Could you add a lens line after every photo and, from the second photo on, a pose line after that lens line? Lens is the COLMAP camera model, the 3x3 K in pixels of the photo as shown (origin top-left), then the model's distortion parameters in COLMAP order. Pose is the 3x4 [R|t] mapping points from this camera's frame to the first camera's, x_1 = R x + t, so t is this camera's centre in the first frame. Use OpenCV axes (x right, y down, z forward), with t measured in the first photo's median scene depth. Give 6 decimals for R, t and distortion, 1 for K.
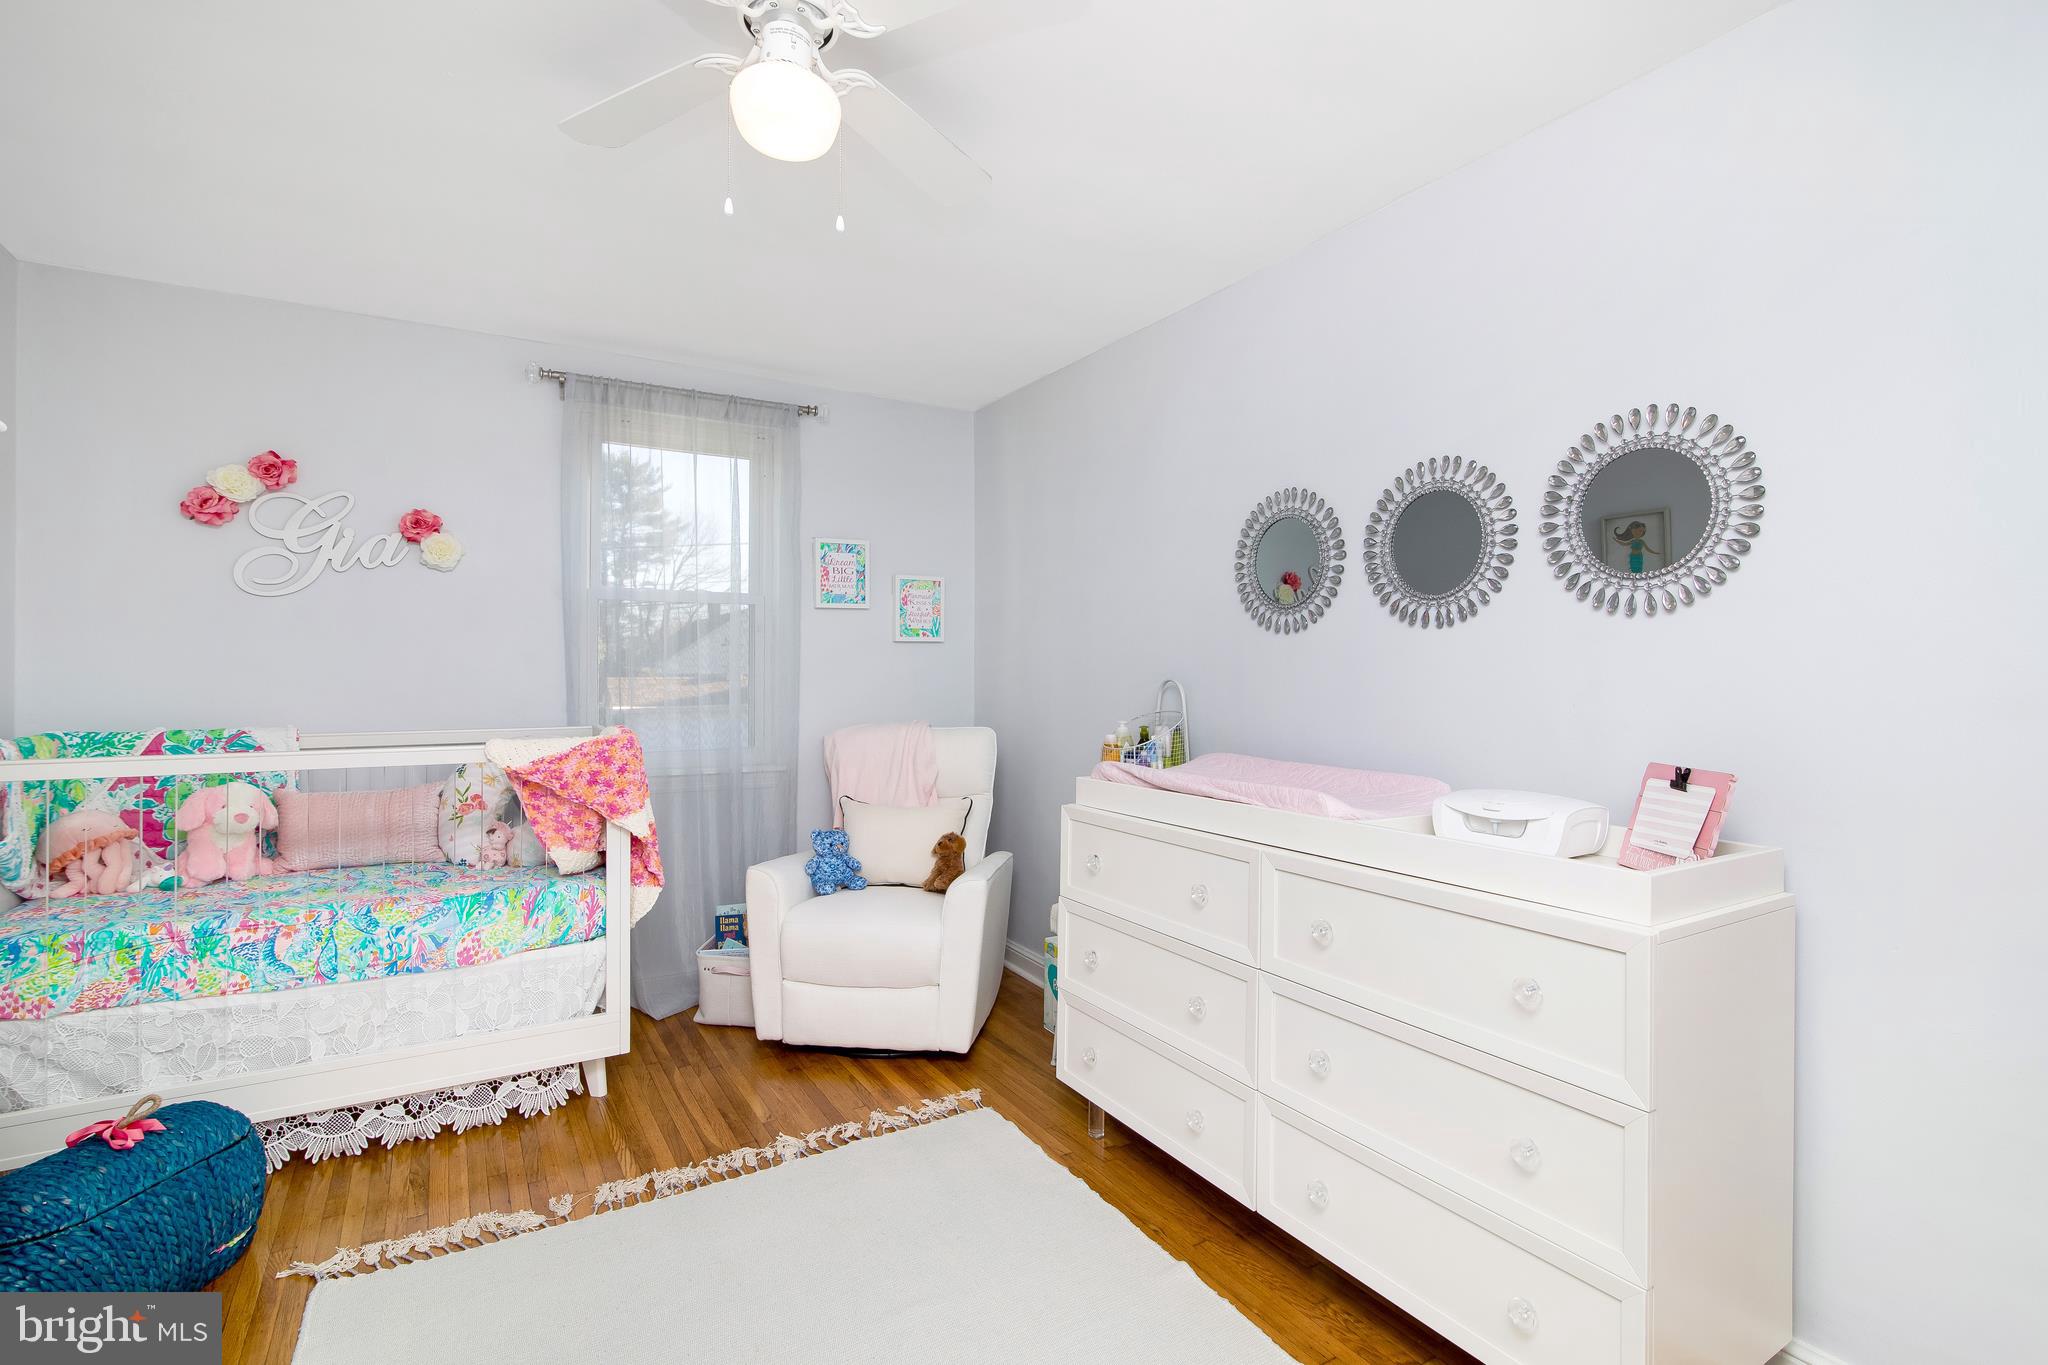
lens RADIAL K [[939.4, 0, 1020.1], [0, 939.4, 672.0], [0, 0, 1]] dist [-0.004640, 0.001130]
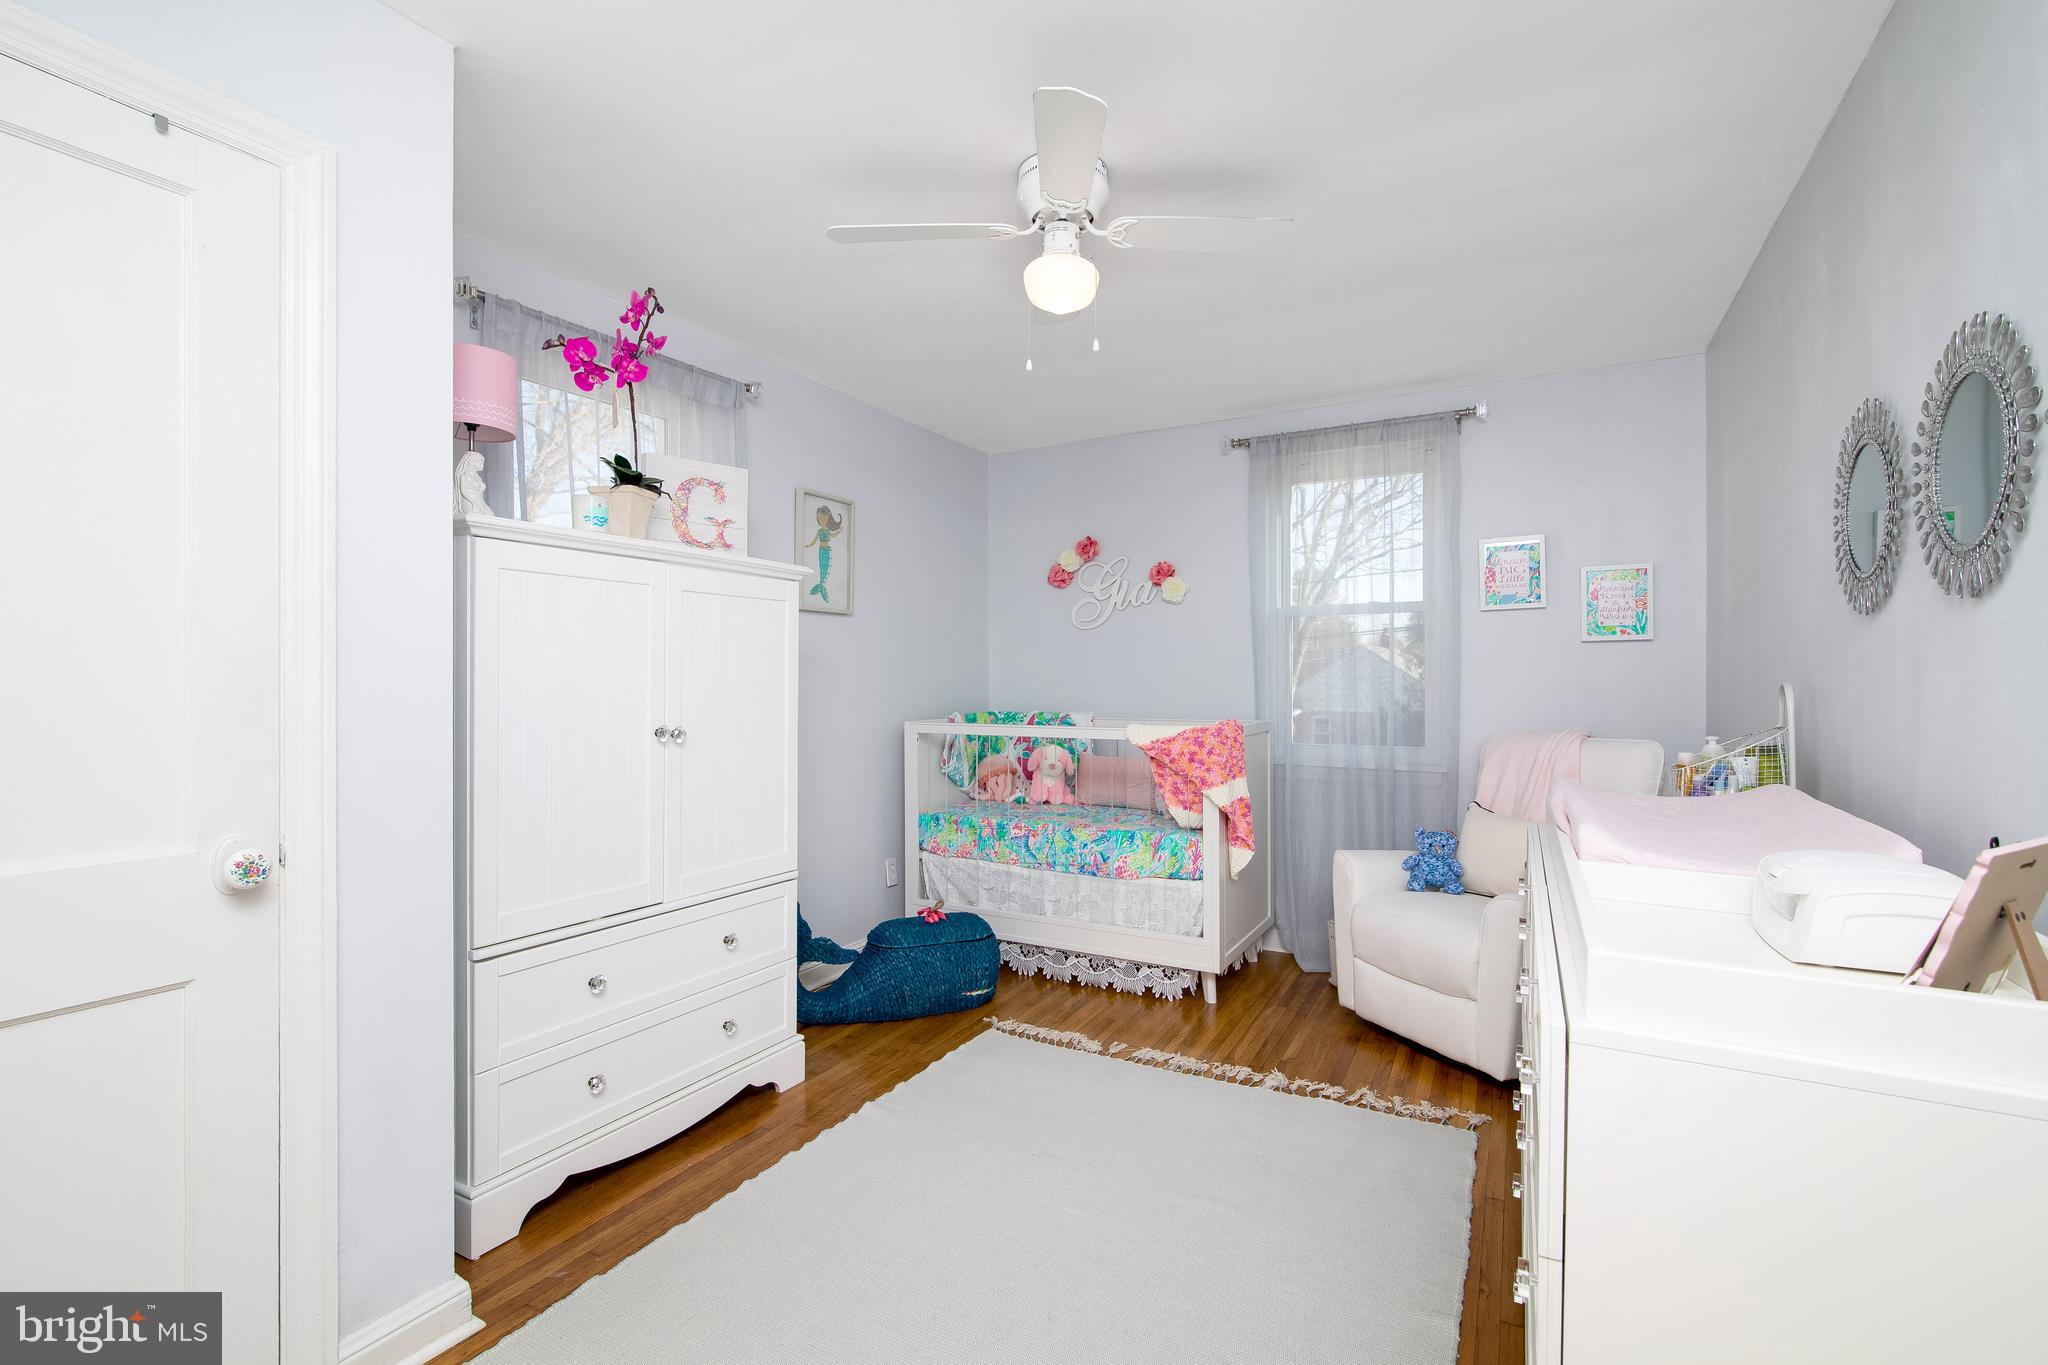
lens RADIAL K [[939.4, 0, 1027.5], [0, 939.4, 684.3], [0, 0, 1]] dist [-0.004640, 0.001130]
pose [[0.503792, 0.005012, -0.863810, 0.578320], [0.004383, 0.999955, 0.008358, -0.001709], [0.863814, -0.007997, 0.503748, 0.135261]]
